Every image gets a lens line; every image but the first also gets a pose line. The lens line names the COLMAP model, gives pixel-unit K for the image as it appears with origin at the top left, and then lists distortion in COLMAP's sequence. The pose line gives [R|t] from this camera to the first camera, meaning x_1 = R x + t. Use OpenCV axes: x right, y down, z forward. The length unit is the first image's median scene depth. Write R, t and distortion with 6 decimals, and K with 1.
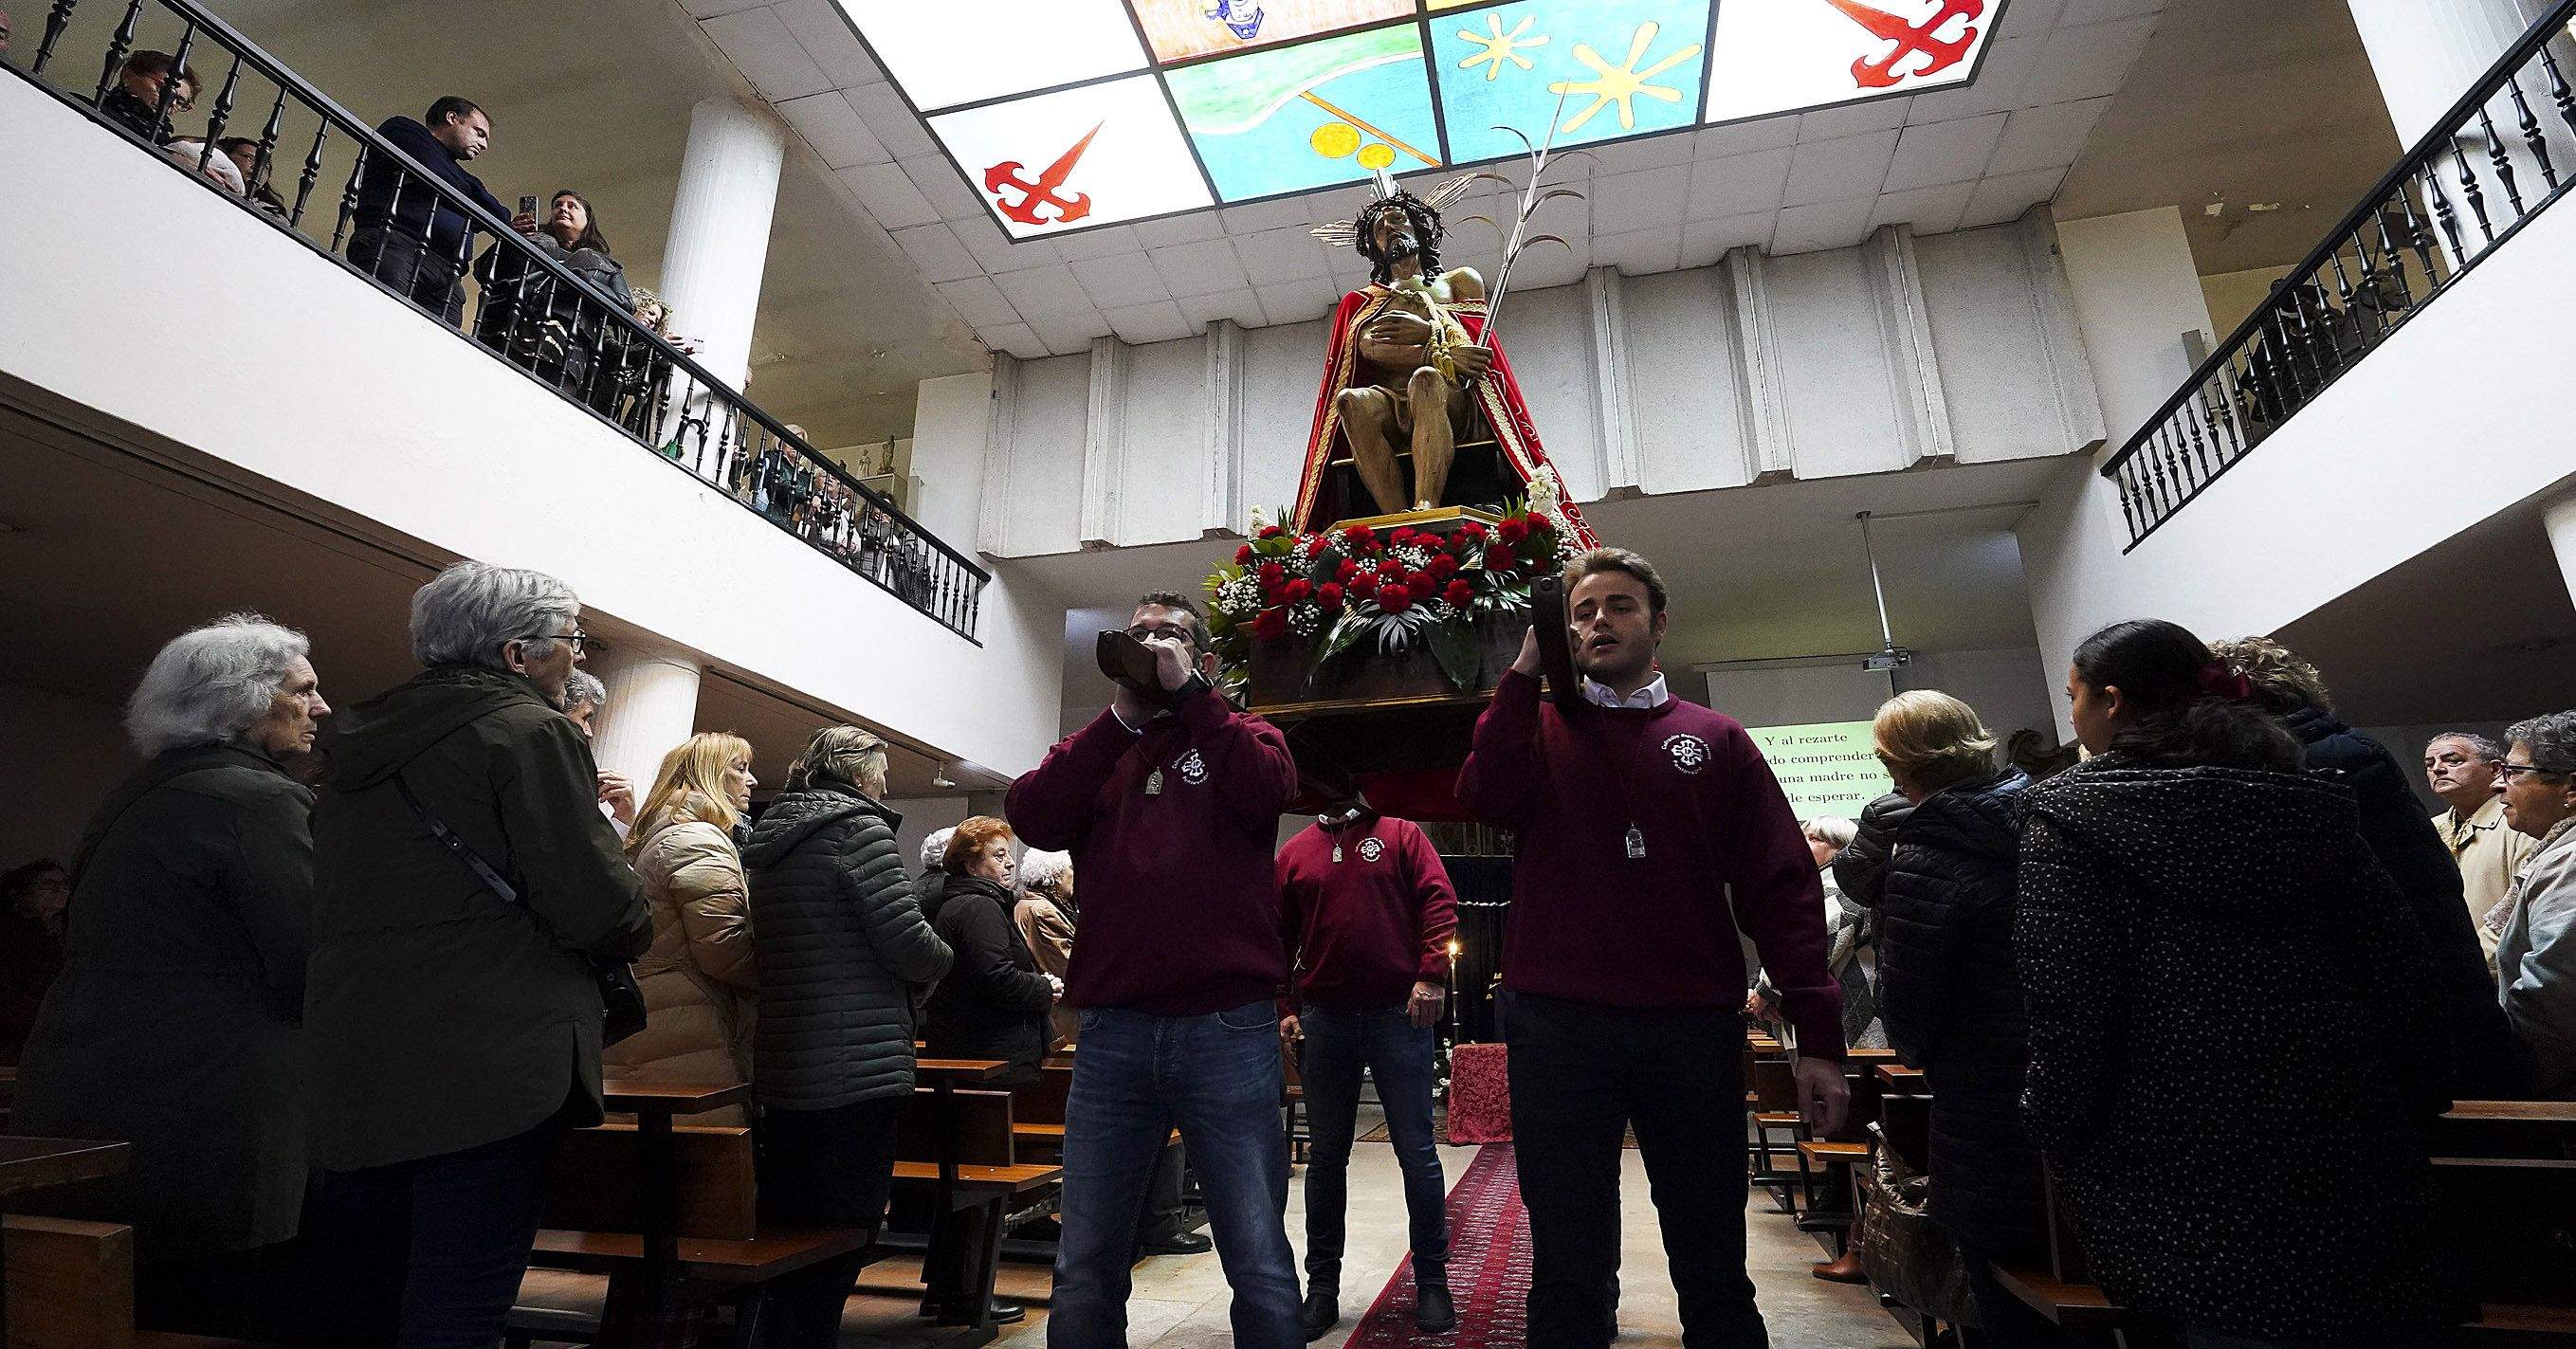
lens RADIAL K [[1091.4, 0, 1292.1], [0, 1091.4, 656.8], [0, 0, 1]] dist [-0.005353, 0.000337]
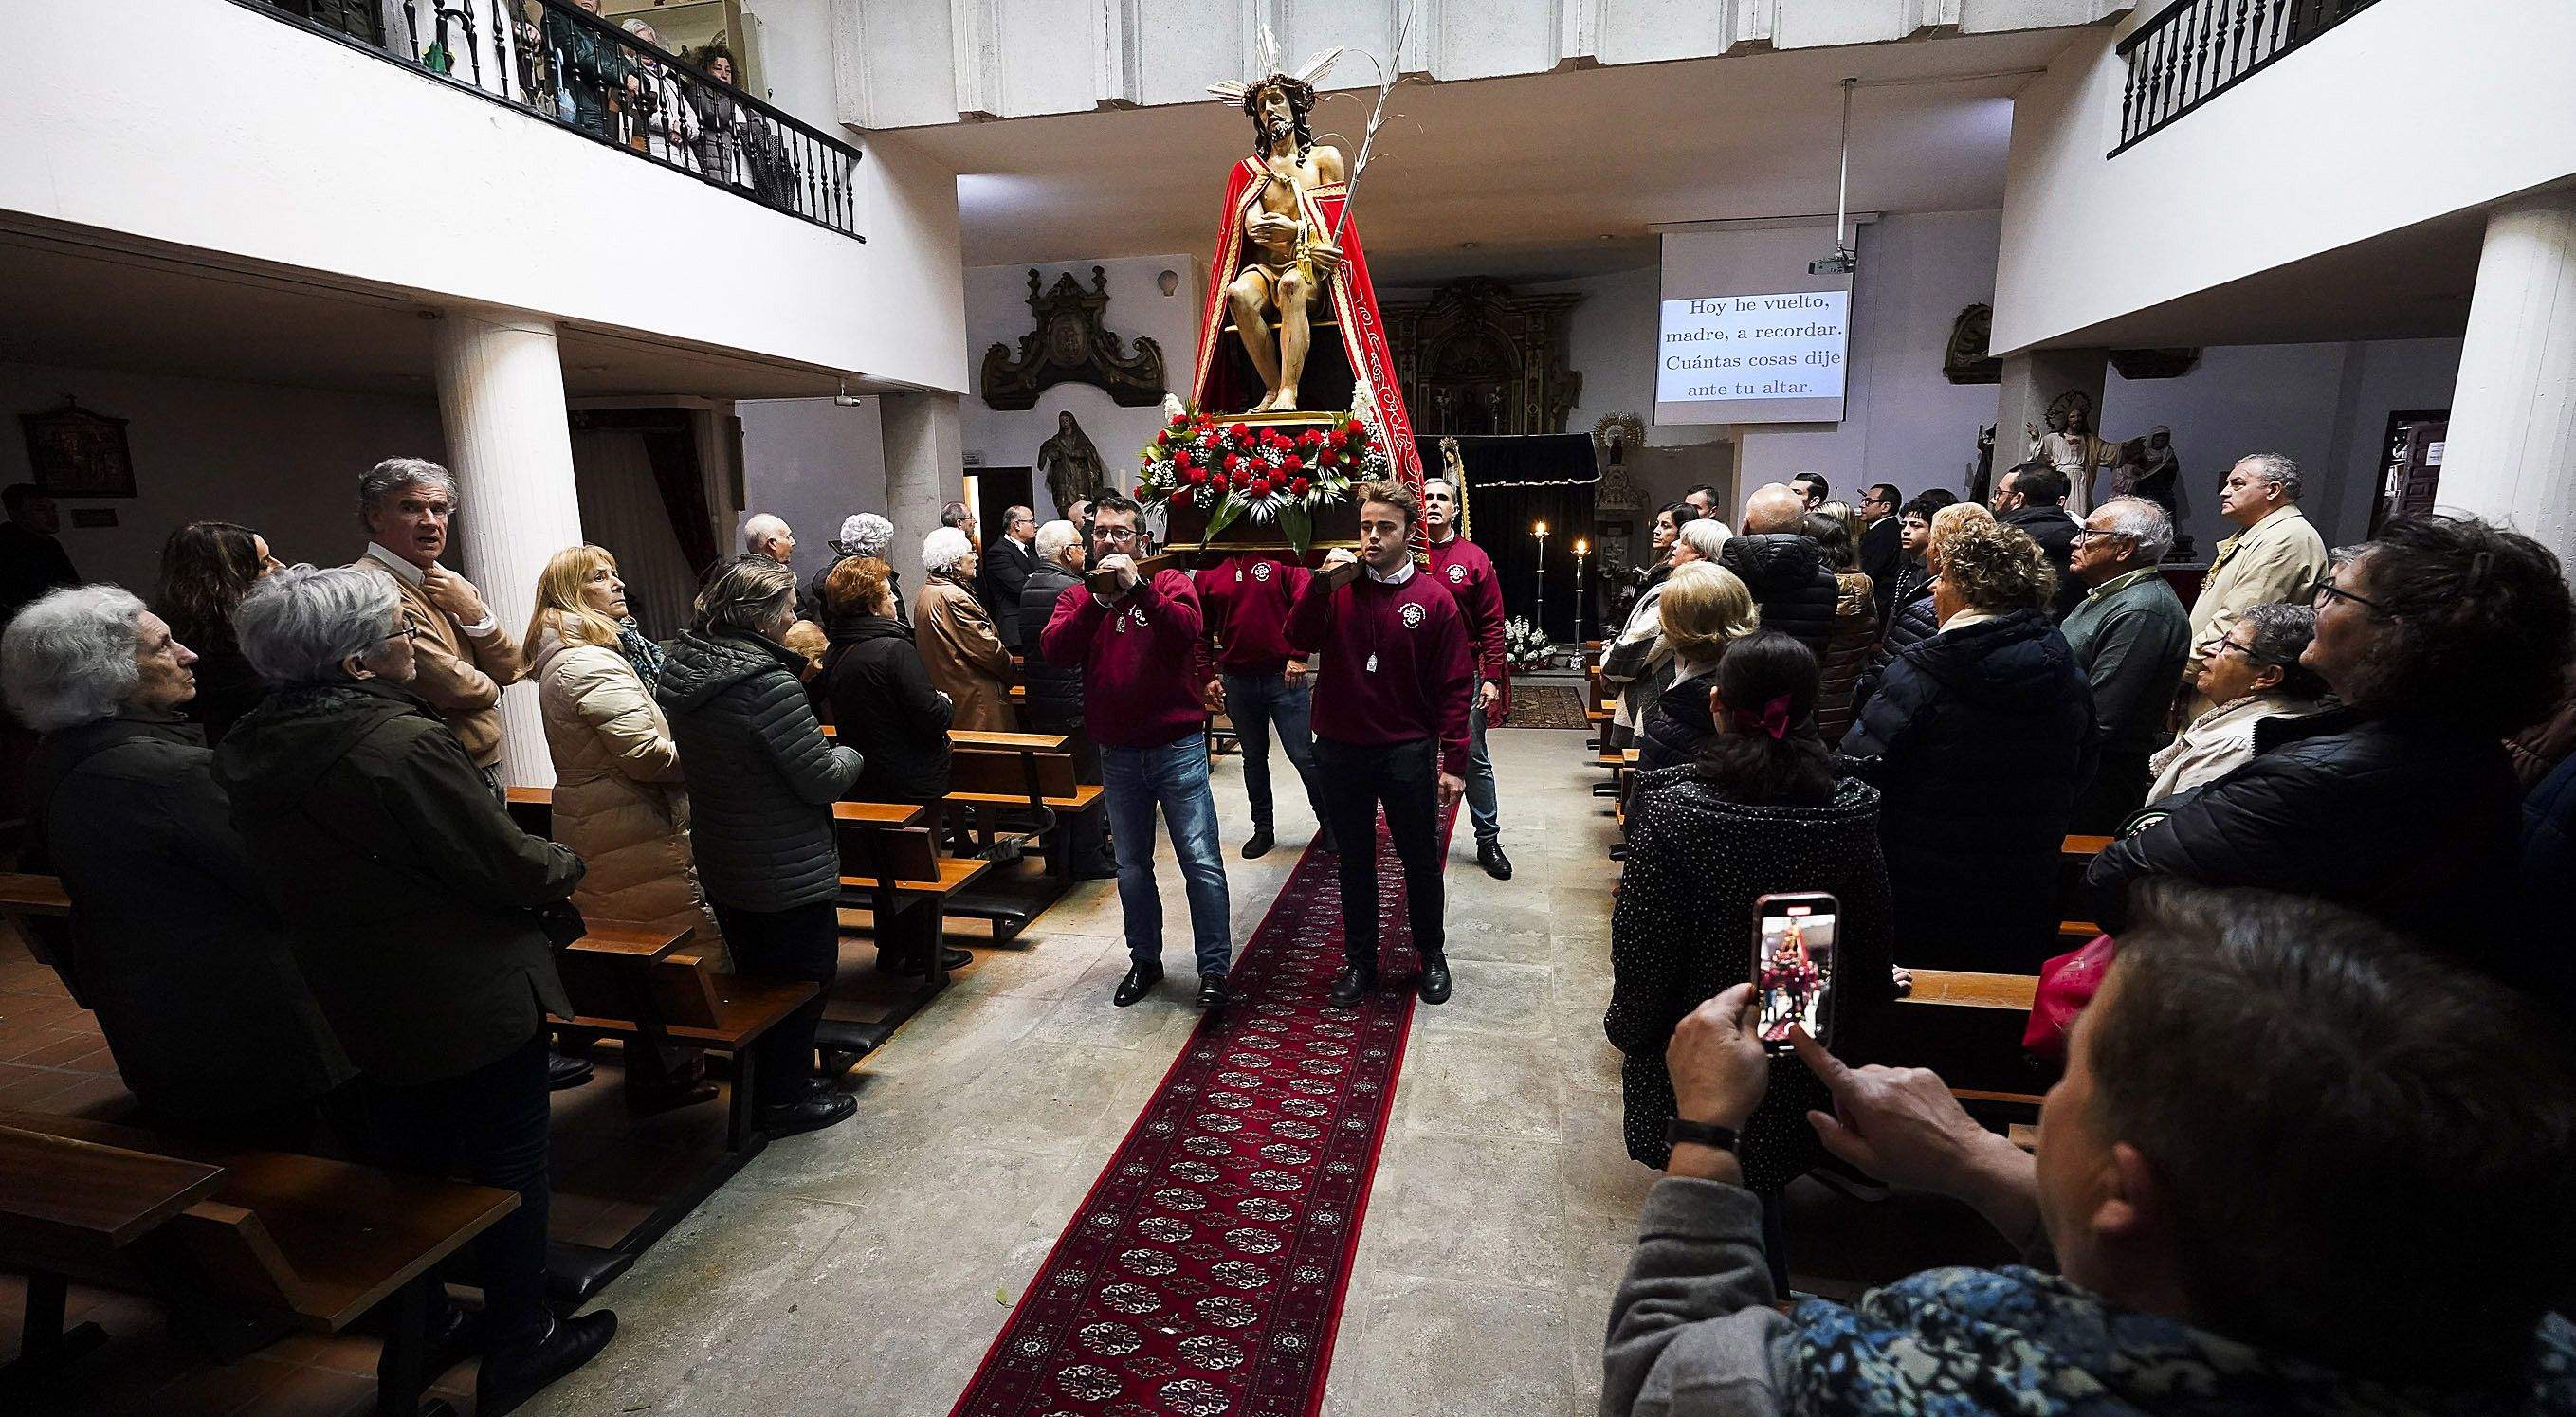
lens RADIAL K [[1103.5, 0, 1288.0], [0, 1103.5, 708.5], [0, 0, 1]] dist [-0.022023, 0.012903]
pose [[0.999368, -0.018808, 0.030158, 0.037666], [0.002547, 0.884230, 0.467044, -0.104778], [-0.035451, -0.466672, 0.883720, -0.000801]]
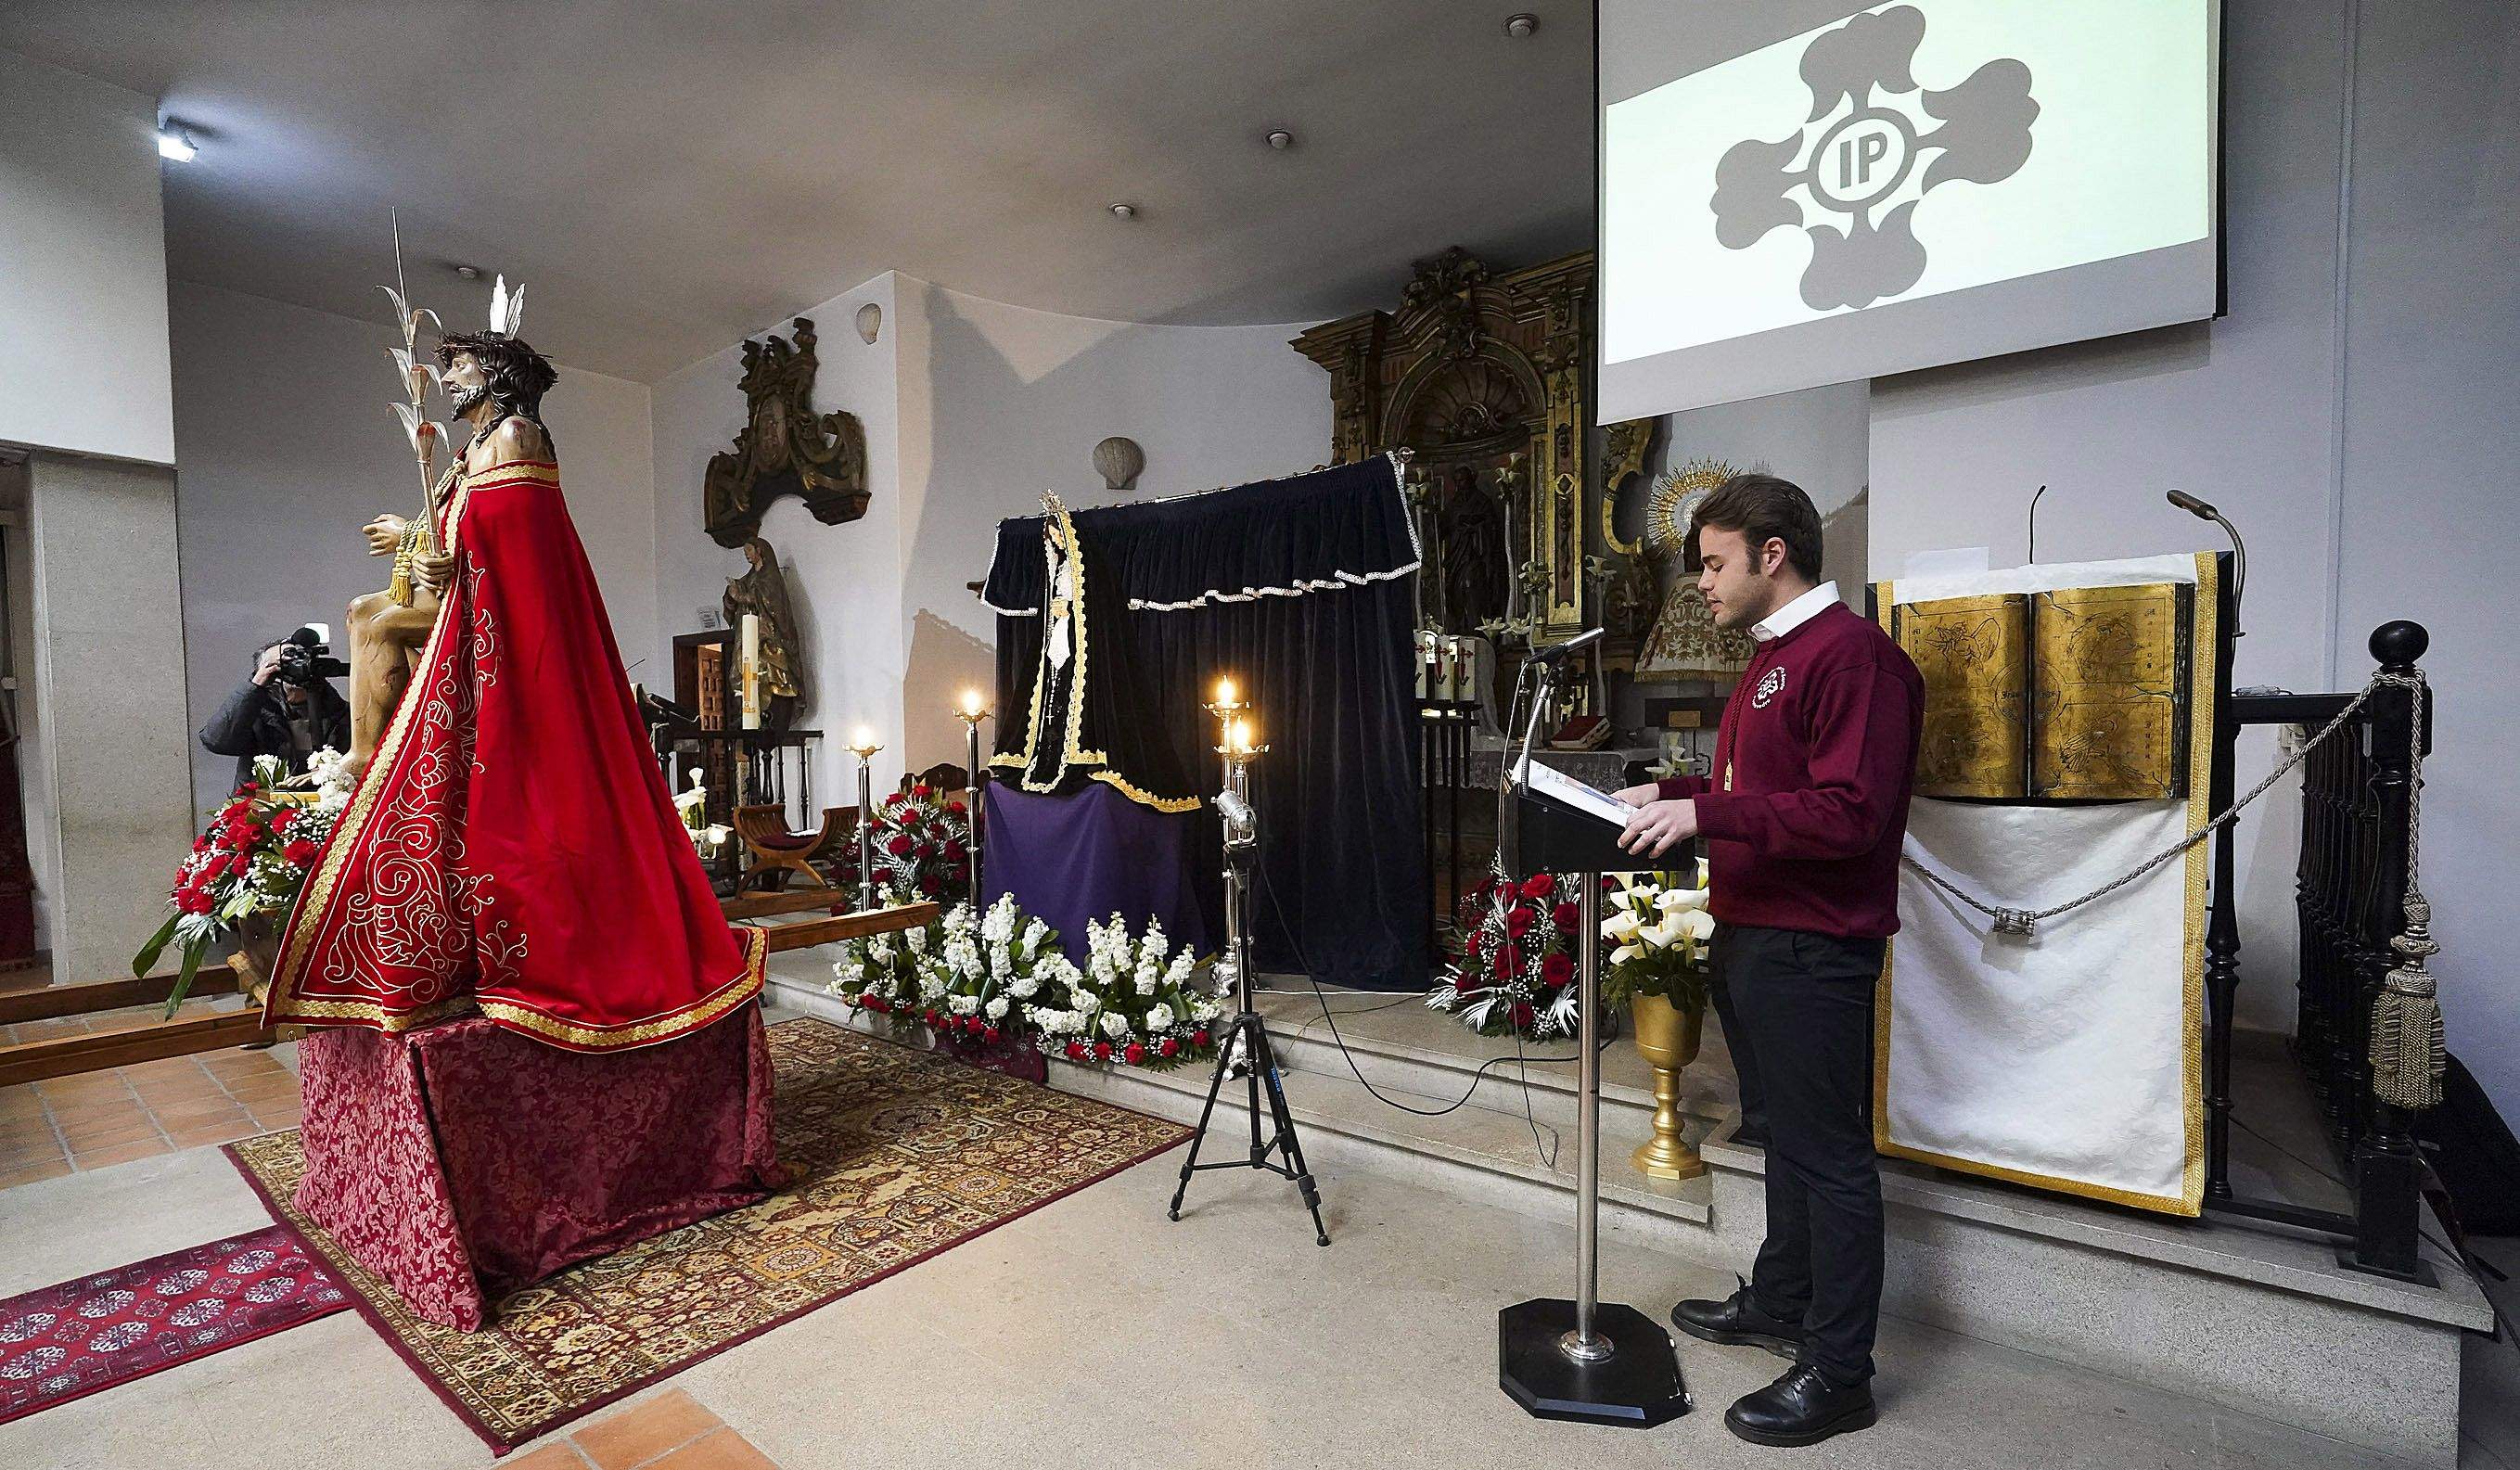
lens RADIAL K [[1091.8, 0, 1262.6], [0, 1091.8, 770.5], [0, 0, 1]] dist [0.000232, 0.000094]
pose [[0.913902, 0.002936, -0.405924, 0.679111], [0.133663, 0.942034, 0.307743, 0.234875], [0.383297, -0.335504, 0.860535, 0.900359]]
